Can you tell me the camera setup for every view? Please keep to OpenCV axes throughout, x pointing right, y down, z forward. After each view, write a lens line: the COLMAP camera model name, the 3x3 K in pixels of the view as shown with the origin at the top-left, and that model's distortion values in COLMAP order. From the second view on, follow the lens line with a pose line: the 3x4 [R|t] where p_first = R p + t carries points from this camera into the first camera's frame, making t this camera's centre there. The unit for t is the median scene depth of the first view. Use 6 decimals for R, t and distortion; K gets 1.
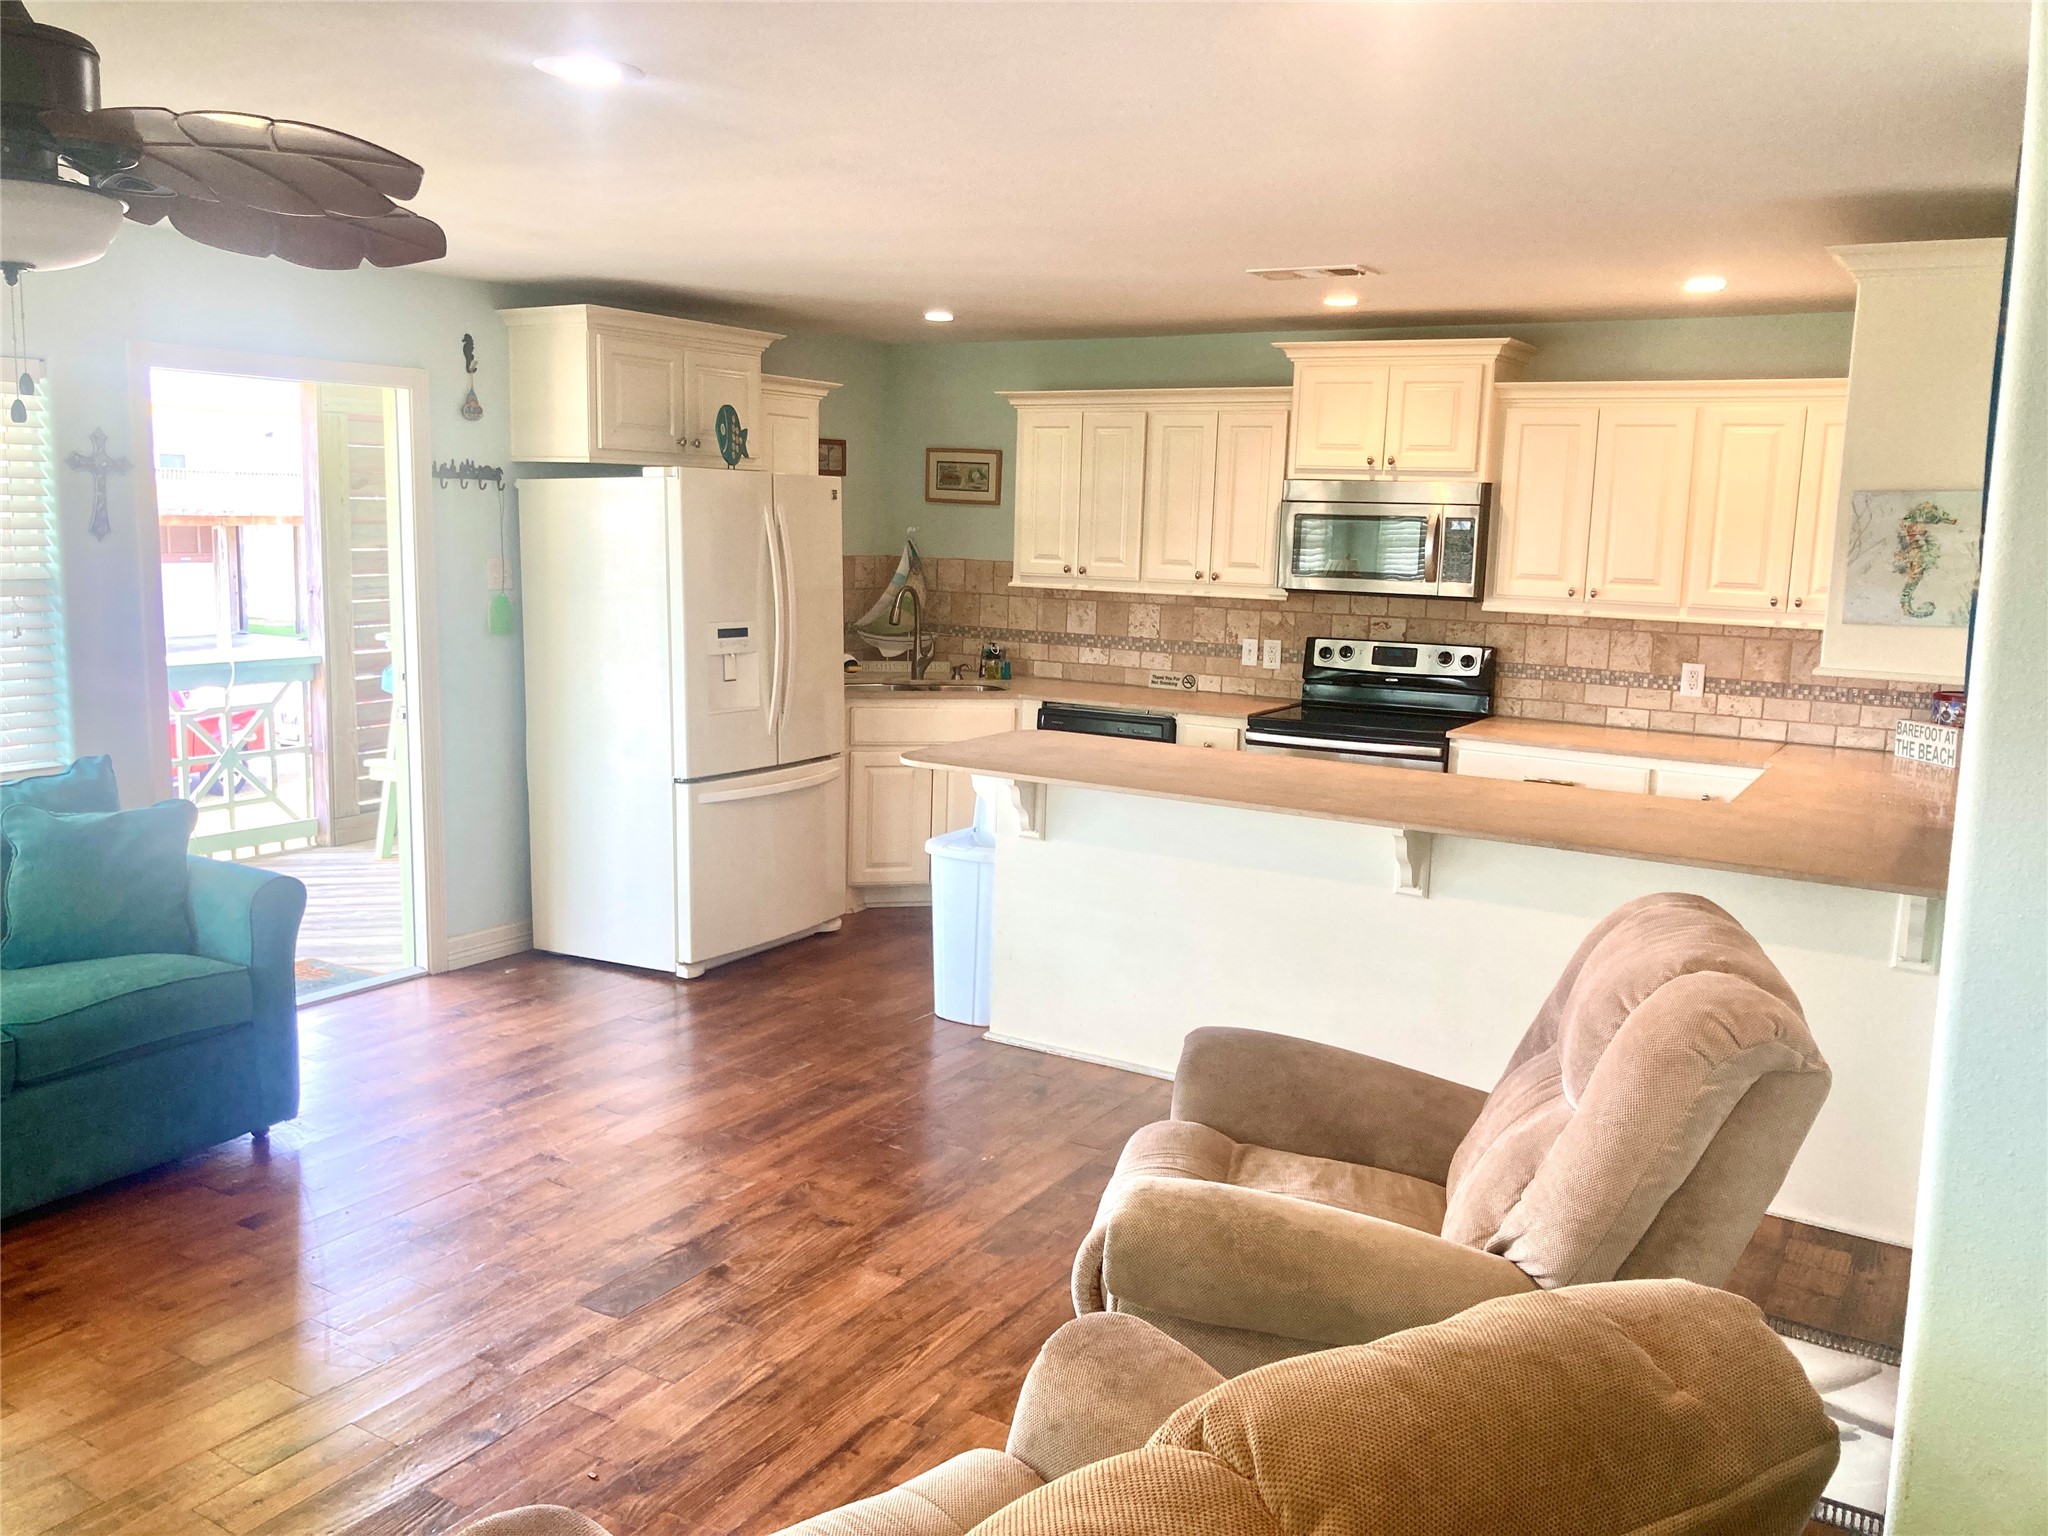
lens RADIAL K [[1687.9, 0, 1017.1], [0, 1687.9, 749.7], [0, 0, 1]] dist [0.052856, -0.067617]
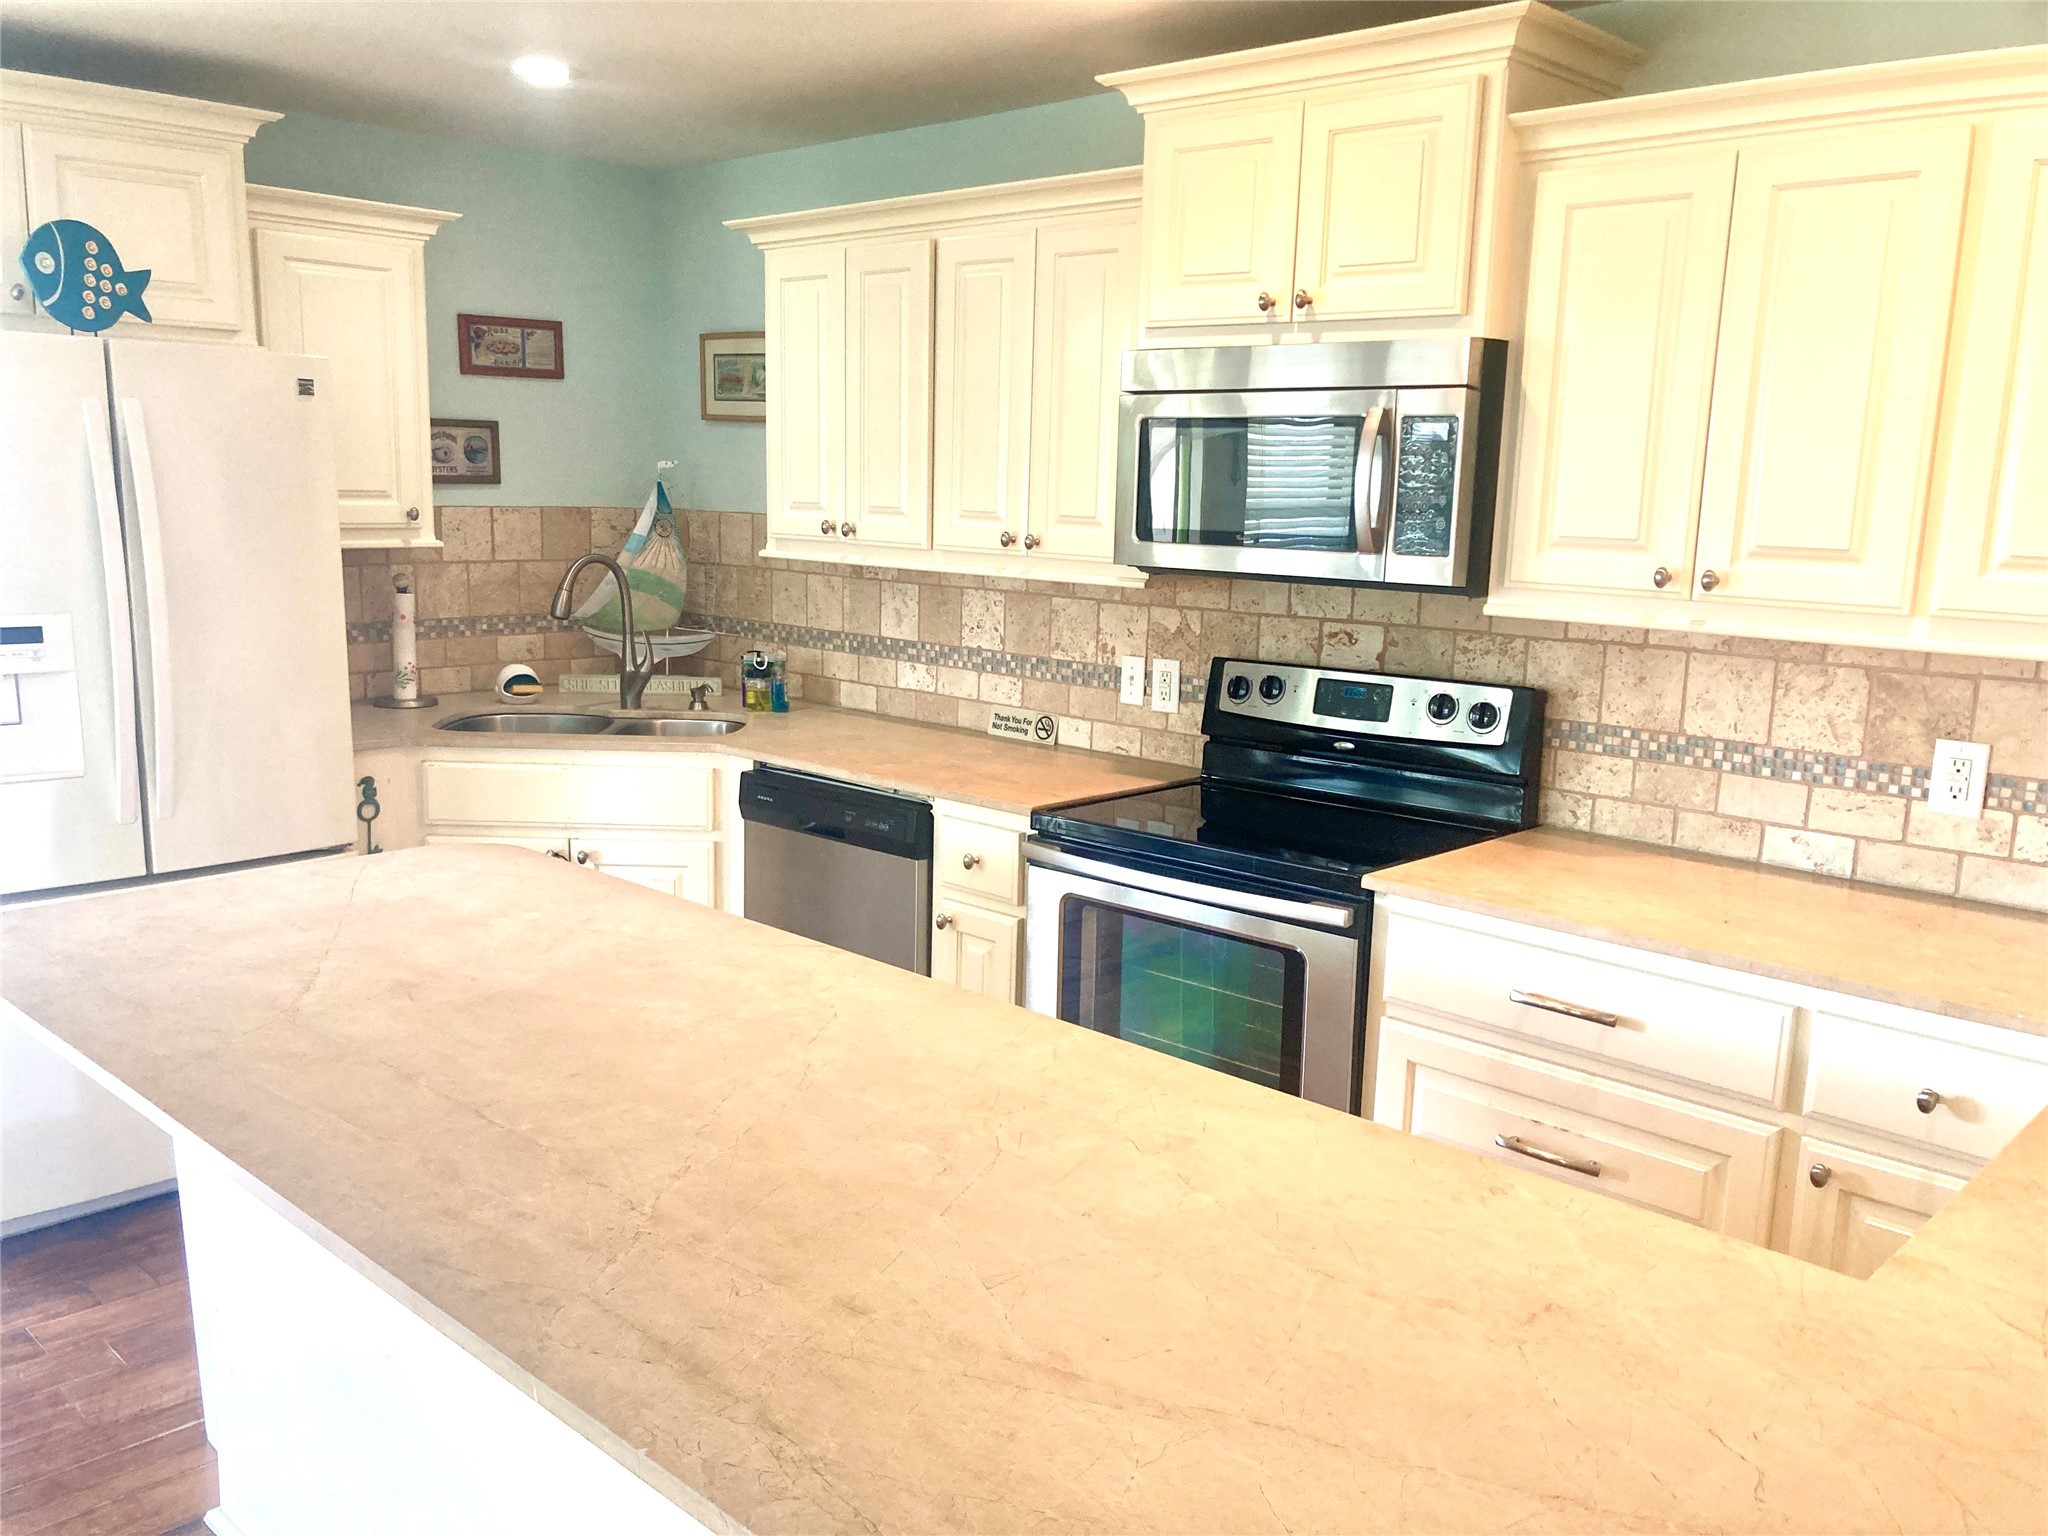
lens RADIAL K [[1687.9, 0, 1032.1], [0, 1687.9, 784.9], [0, 0, 1]] dist [0.052856, -0.067617]
pose [[0.975607, 0.036641, -0.216444, 0.245803], [-0.029307, 0.998886, 0.036995, -0.046463], [0.217558, -0.029749, 0.975594, 0.488466]]
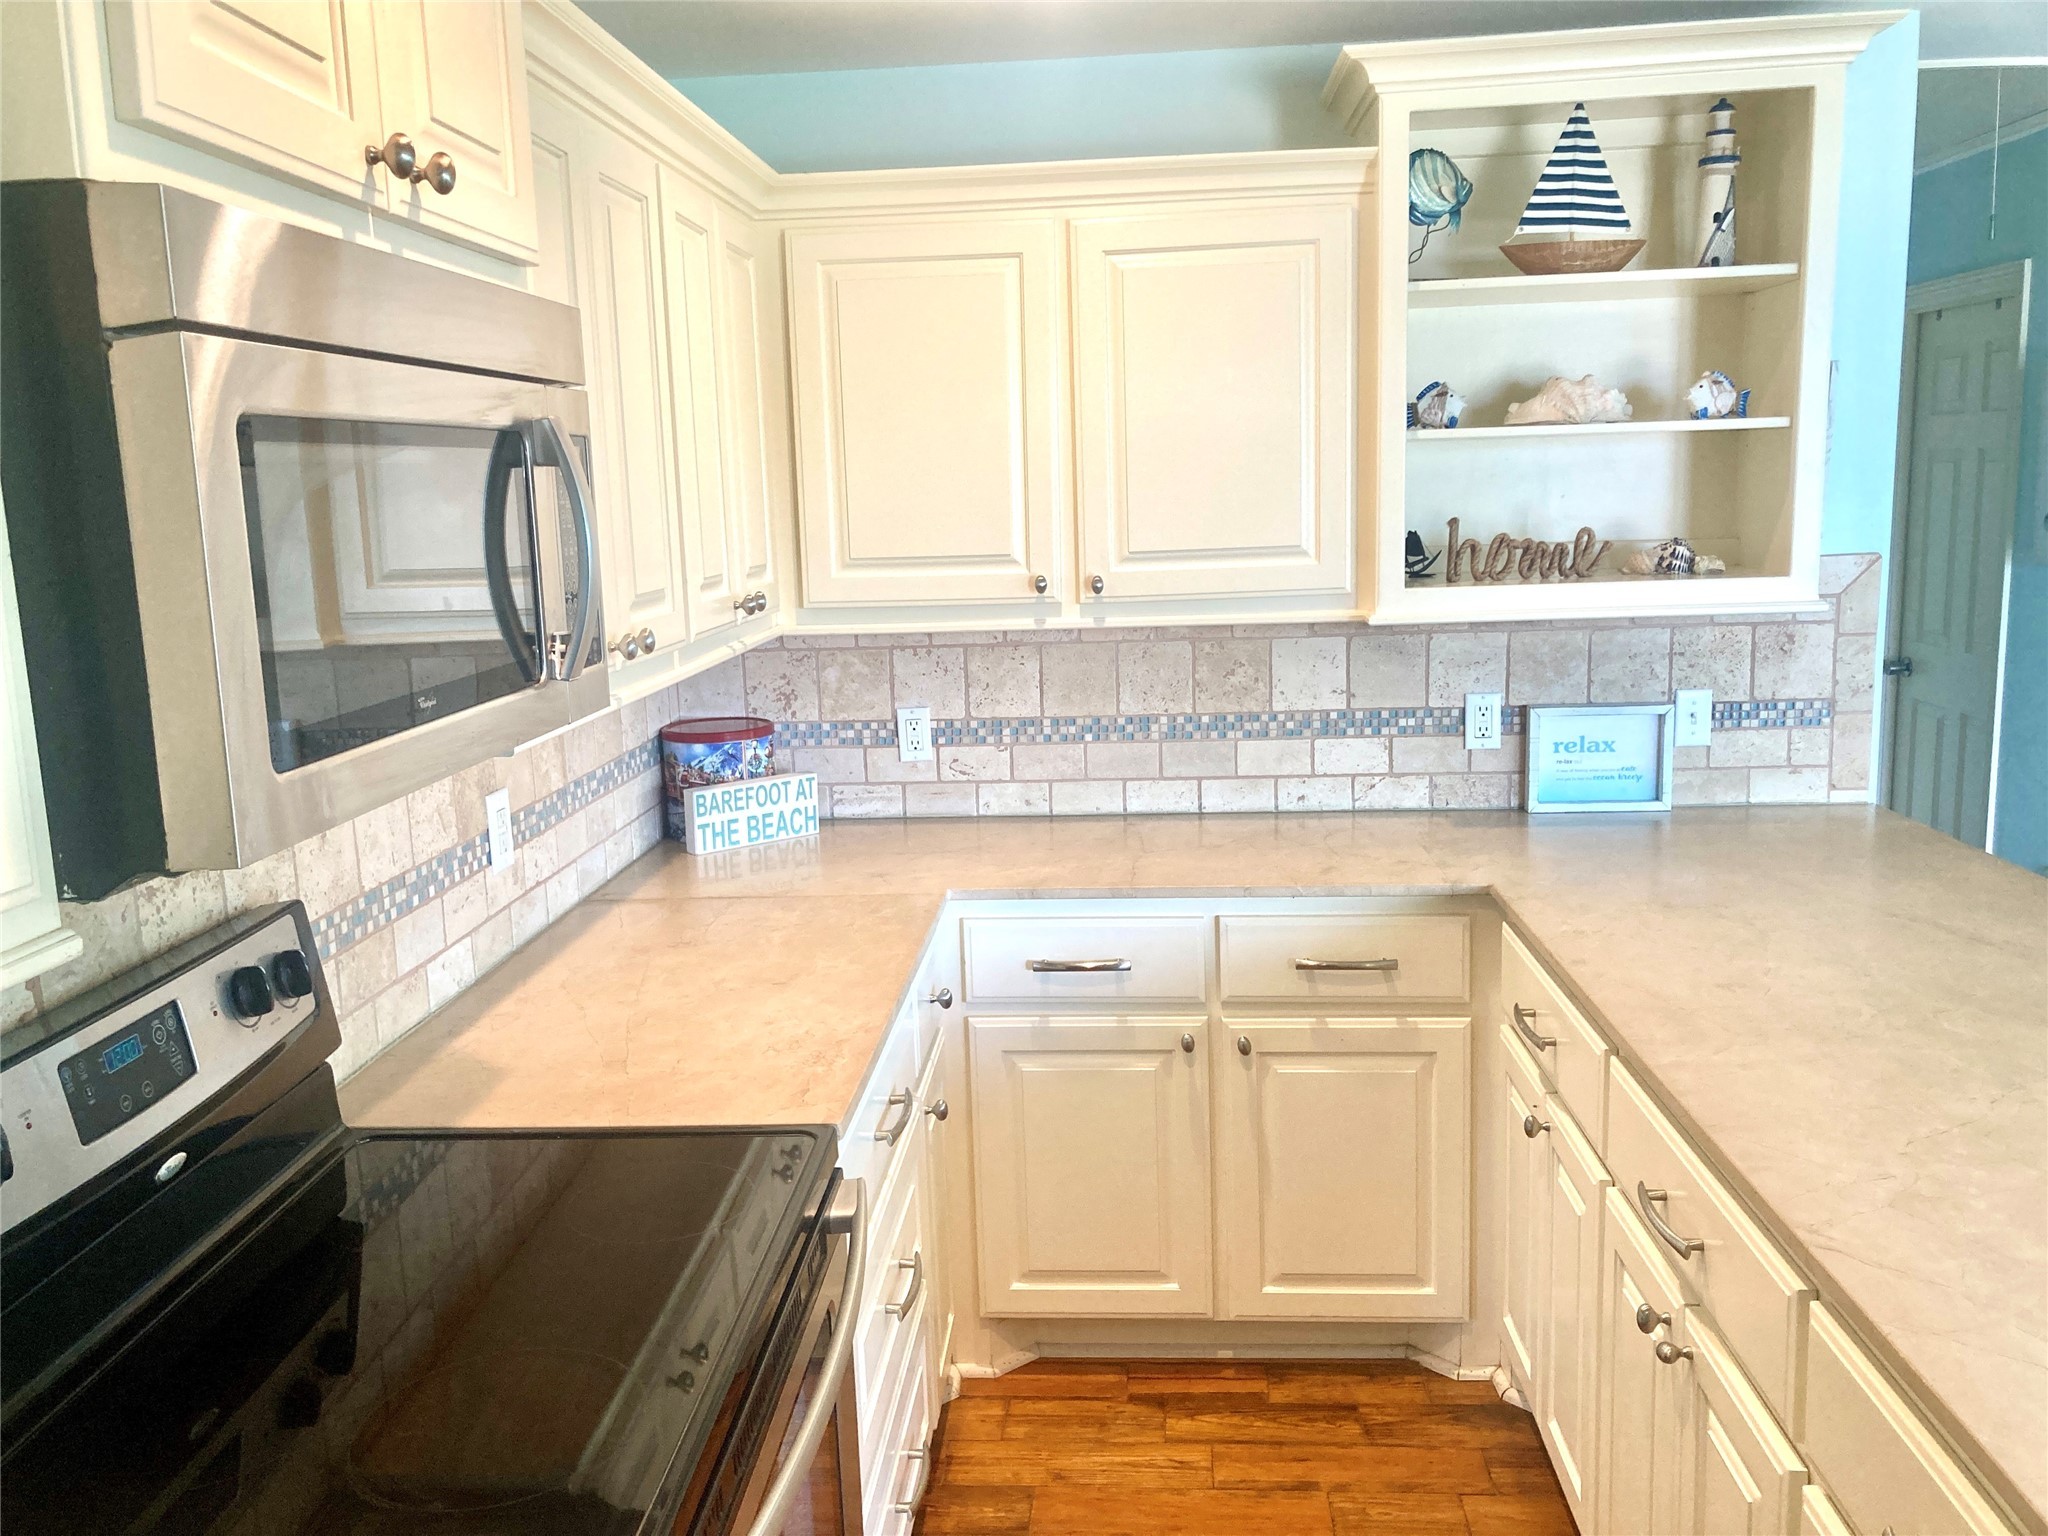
lens RADIAL K [[1687.9, 0, 1025.2], [0, 1687.9, 768.3], [0, 0, 1]] dist [0.052856, -0.067617]
pose [[-0.449152, -0.166509, 0.877803, -0.016841], [0.149629, 0.954586, 0.257635, -0.135107], [-0.880837, 0.247063, -0.403839, 0.998093]]
